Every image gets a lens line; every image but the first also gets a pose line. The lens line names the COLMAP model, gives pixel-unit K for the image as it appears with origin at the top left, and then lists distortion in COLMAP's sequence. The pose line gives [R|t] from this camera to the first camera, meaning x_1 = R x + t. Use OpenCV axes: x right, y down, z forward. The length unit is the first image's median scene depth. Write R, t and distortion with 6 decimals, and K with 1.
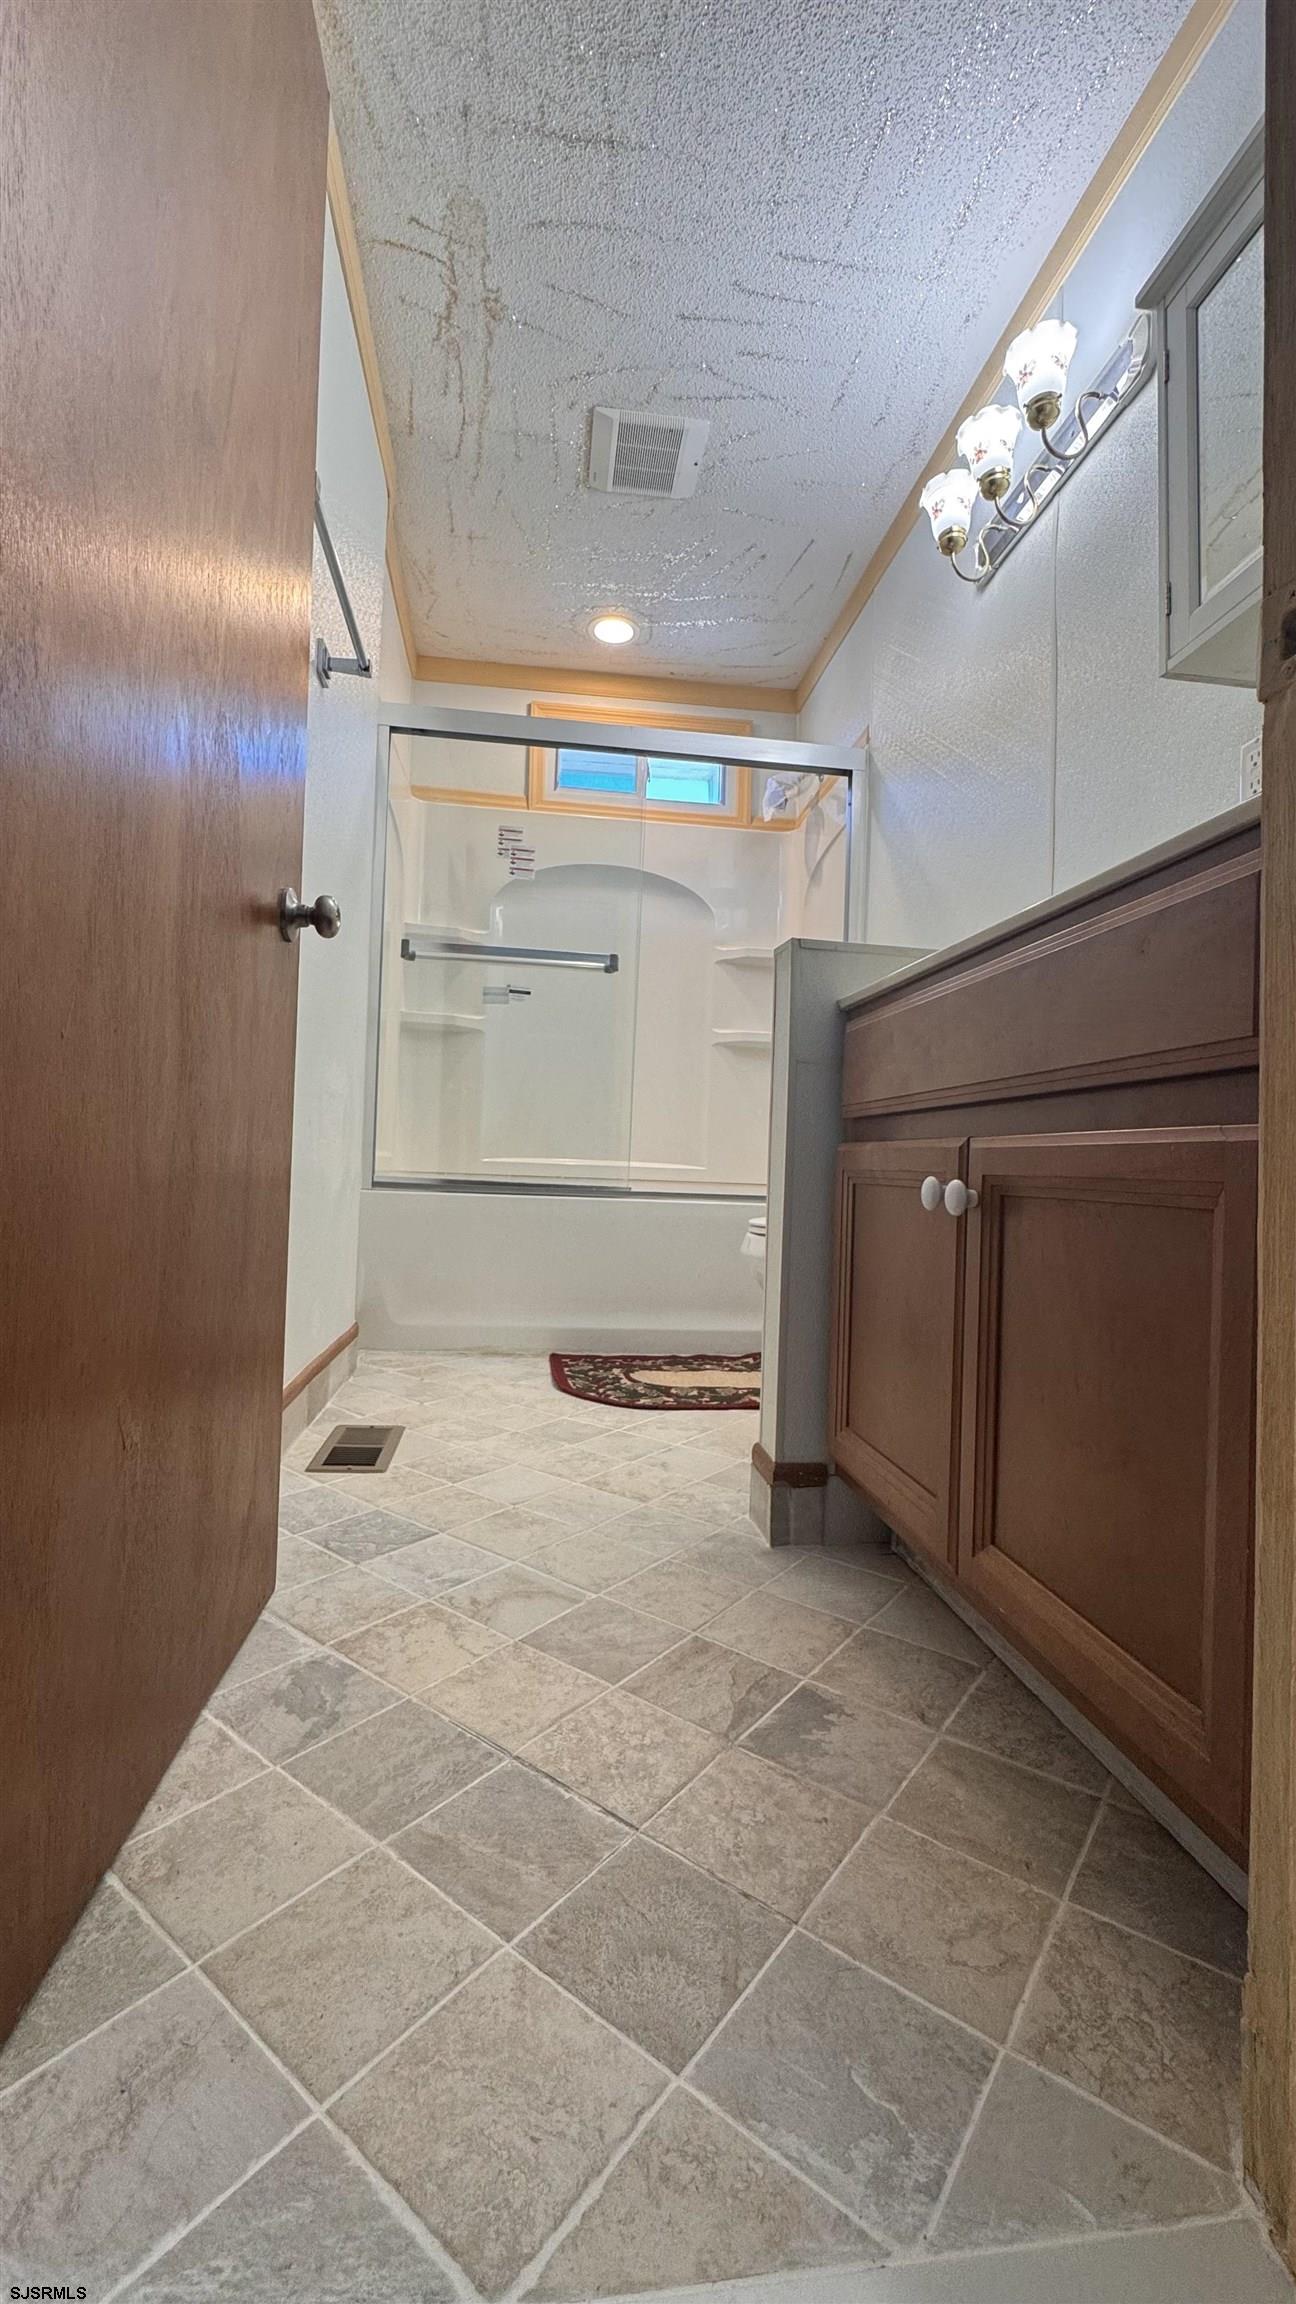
lens RADIAL K [[924.8, 0, 643.0], [0, 924.8, 1159.0], [0, 0, 1]] dist [-0.000454, 0.000000]
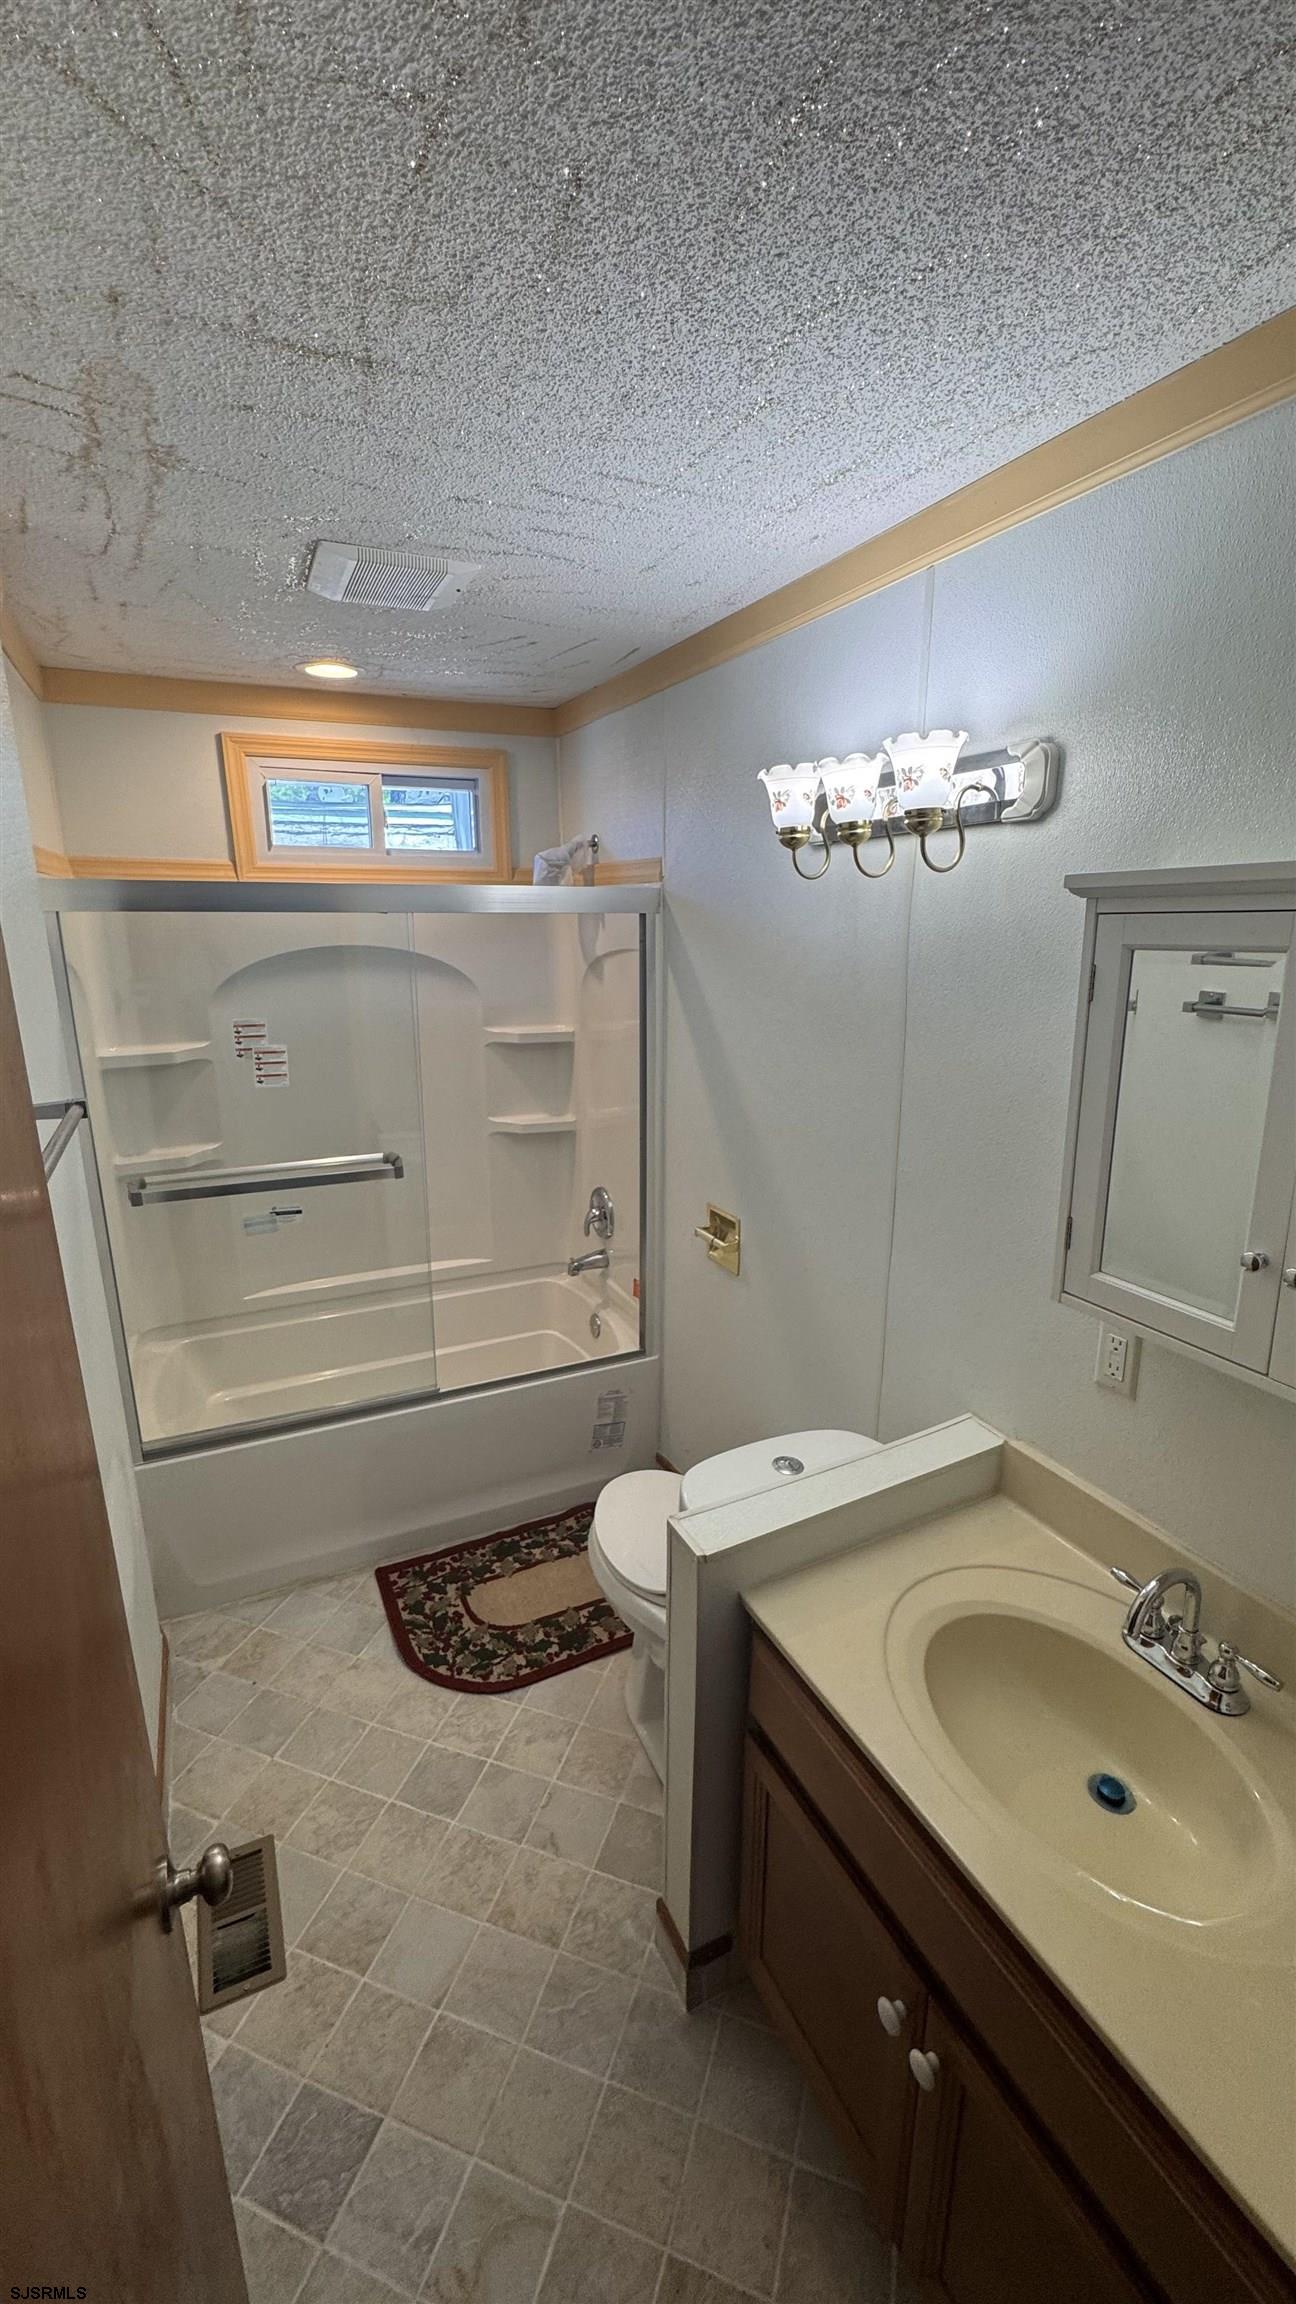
lens RADIAL K [[924.8, 0, 643.0], [0, 924.8, 1159.0], [0, 0, 1]] dist [-0.000454, 0.000000]
pose [[0.950699, -0.112581, 0.288958, -0.090808], [0.027765, 0.958936, 0.282261, -0.667050], [-0.308869, -0.260322, 0.914785, 0.183195]]
